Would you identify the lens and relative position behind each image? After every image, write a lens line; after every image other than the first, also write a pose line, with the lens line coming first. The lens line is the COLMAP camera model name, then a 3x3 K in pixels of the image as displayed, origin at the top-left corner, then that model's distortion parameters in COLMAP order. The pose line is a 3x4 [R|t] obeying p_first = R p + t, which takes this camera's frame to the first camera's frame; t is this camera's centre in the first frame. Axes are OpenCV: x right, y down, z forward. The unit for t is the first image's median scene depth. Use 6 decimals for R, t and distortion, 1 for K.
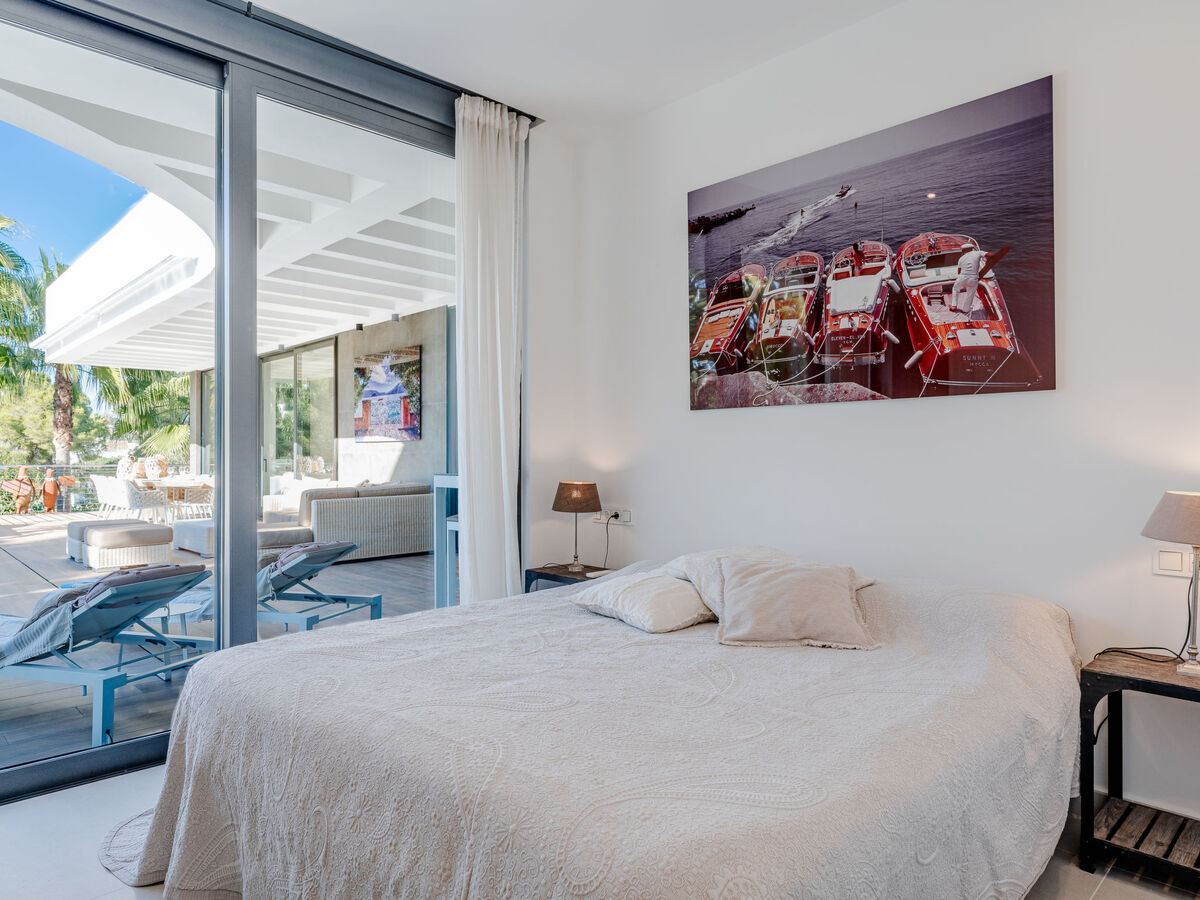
lens RADIAL K [[736.9, 0, 600.9], [0, 736.9, 449.8], [0, 0, 1]] dist [-0.009912, 0.009778]
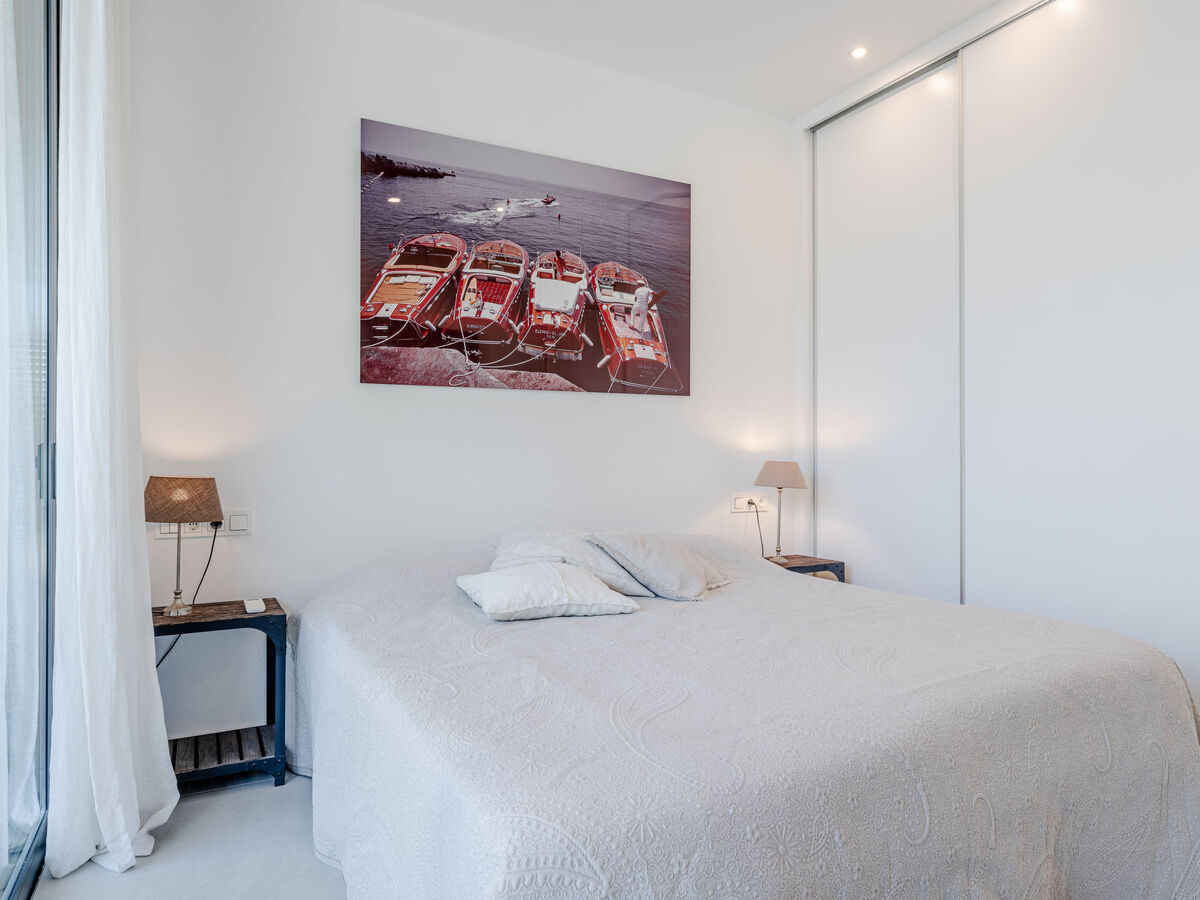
lens RADIAL K [[736.9, 0, 598.4], [0, 736.9, 457.1], [0, 0, 1]] dist [-0.009912, 0.009778]
pose [[0.293170, 0.003523, 0.956054, -0.698820], [0.000276, 0.999993, -0.003769, 0.038765], [-0.956060, 0.001369, 0.293167, 0.600385]]
